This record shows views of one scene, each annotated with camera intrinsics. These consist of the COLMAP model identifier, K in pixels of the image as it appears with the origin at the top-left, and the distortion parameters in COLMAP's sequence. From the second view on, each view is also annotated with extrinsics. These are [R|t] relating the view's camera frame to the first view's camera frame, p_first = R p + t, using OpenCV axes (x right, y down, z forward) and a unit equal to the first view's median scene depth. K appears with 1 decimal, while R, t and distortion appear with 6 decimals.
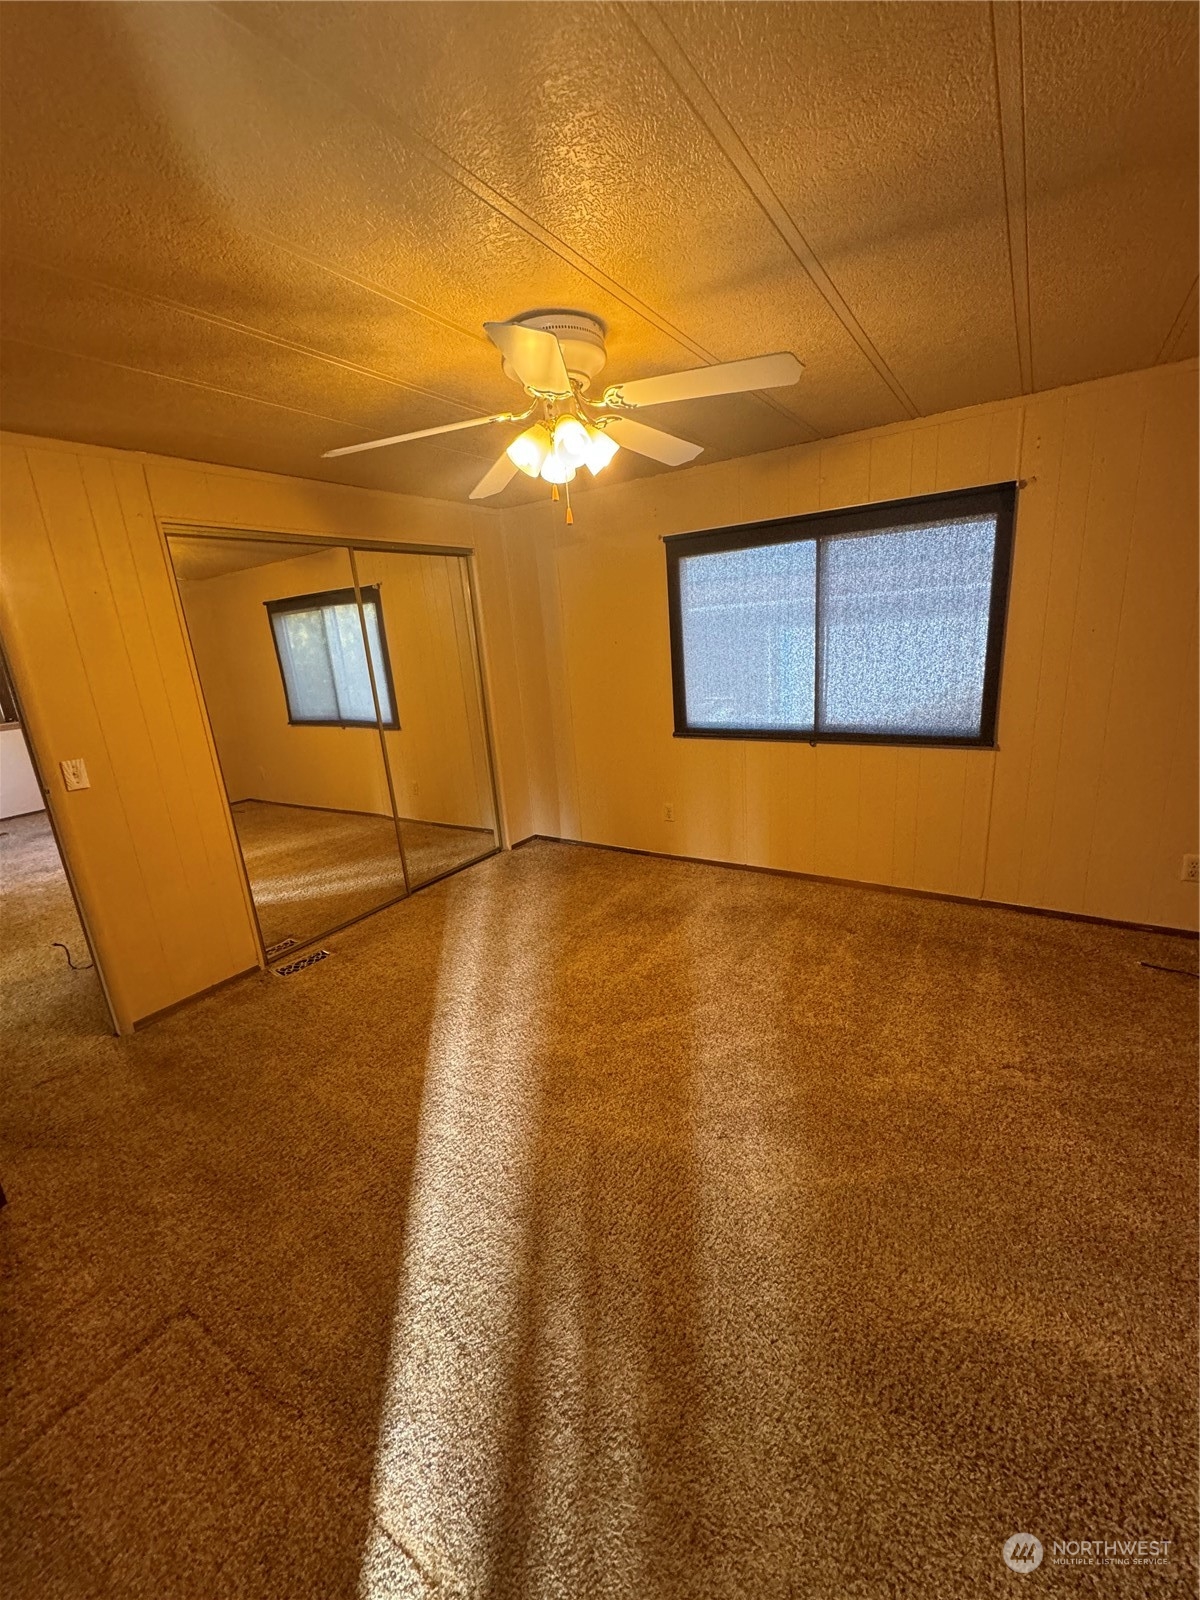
lens RADIAL K [[650.8, 0, 599.9], [0, 650.8, 802.3], [0, 0, 1]] dist [-0.000184, -0.000006]
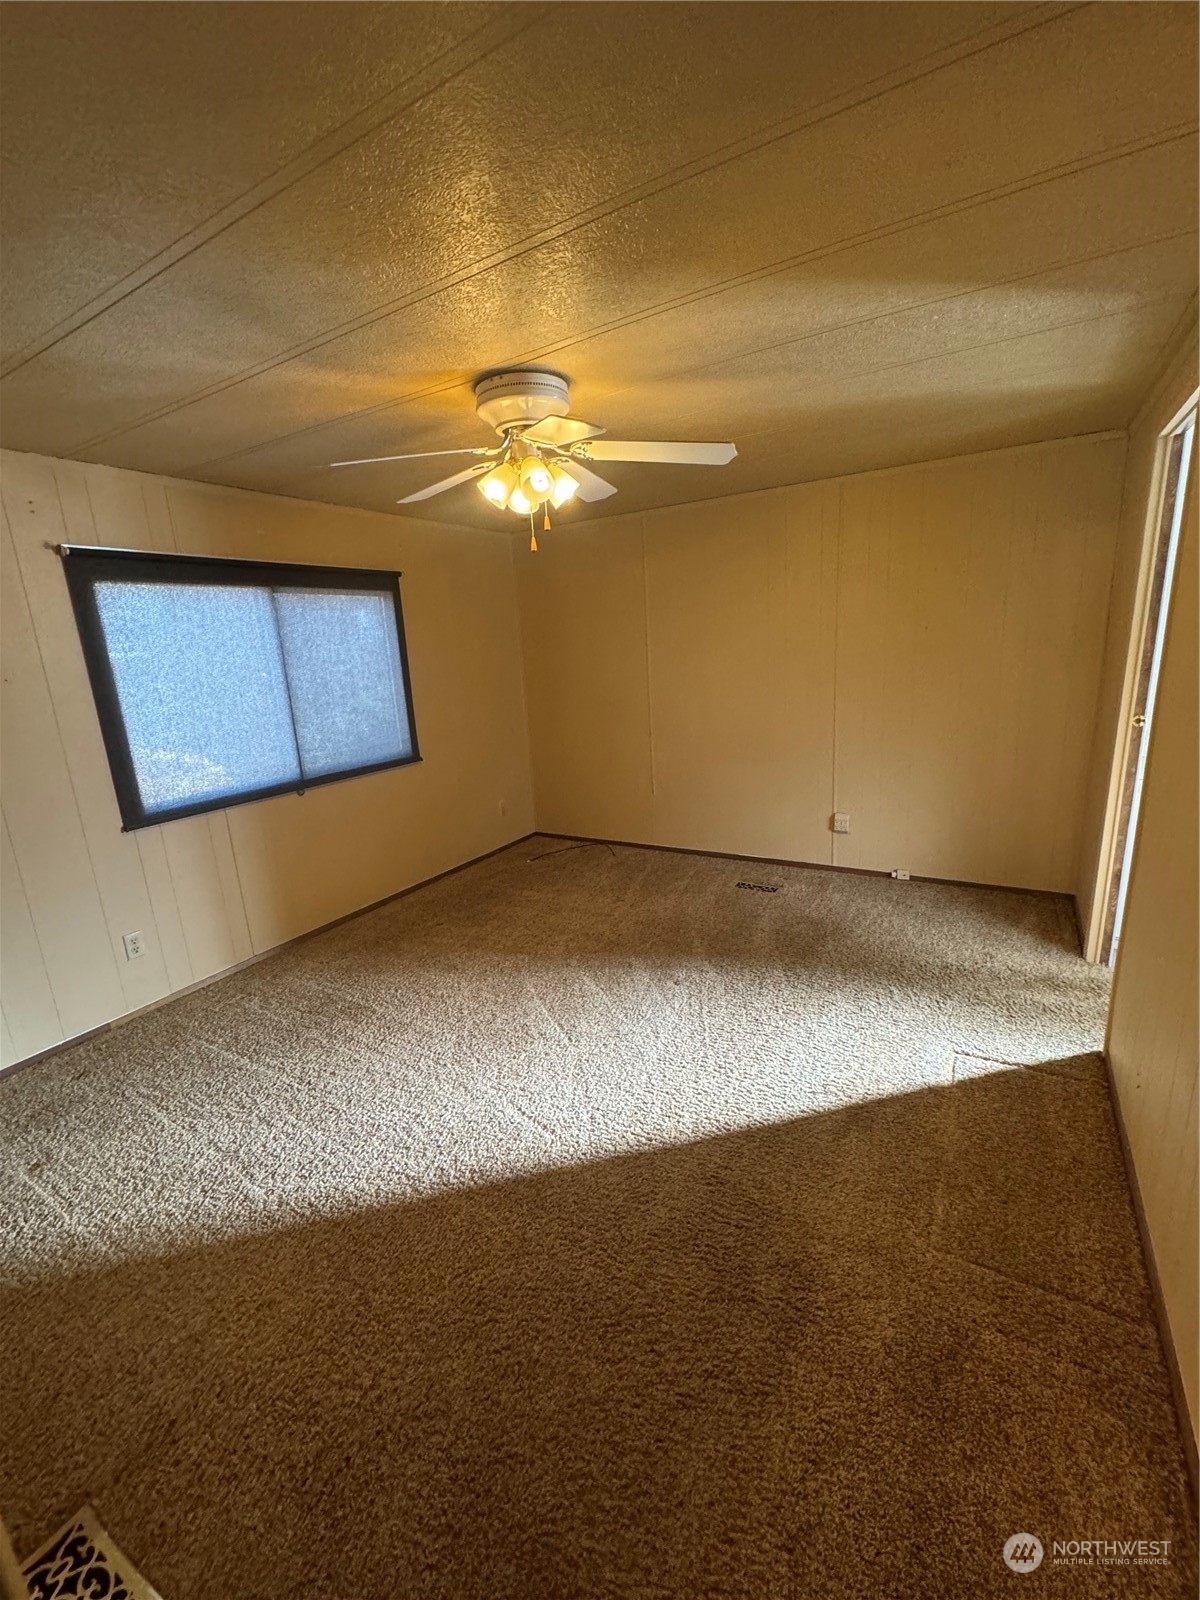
lens RADIAL K [[650.8, 0, 598.1], [0, 650.8, 798.2], [0, 0, 1]] dist [-0.000184, -0.000006]
pose [[-0.010085, -0.165775, 0.986112, -0.684237], [0.313160, 0.936030, 0.160559, -0.103913], [-0.949647, 0.310430, 0.042475, 0.560876]]
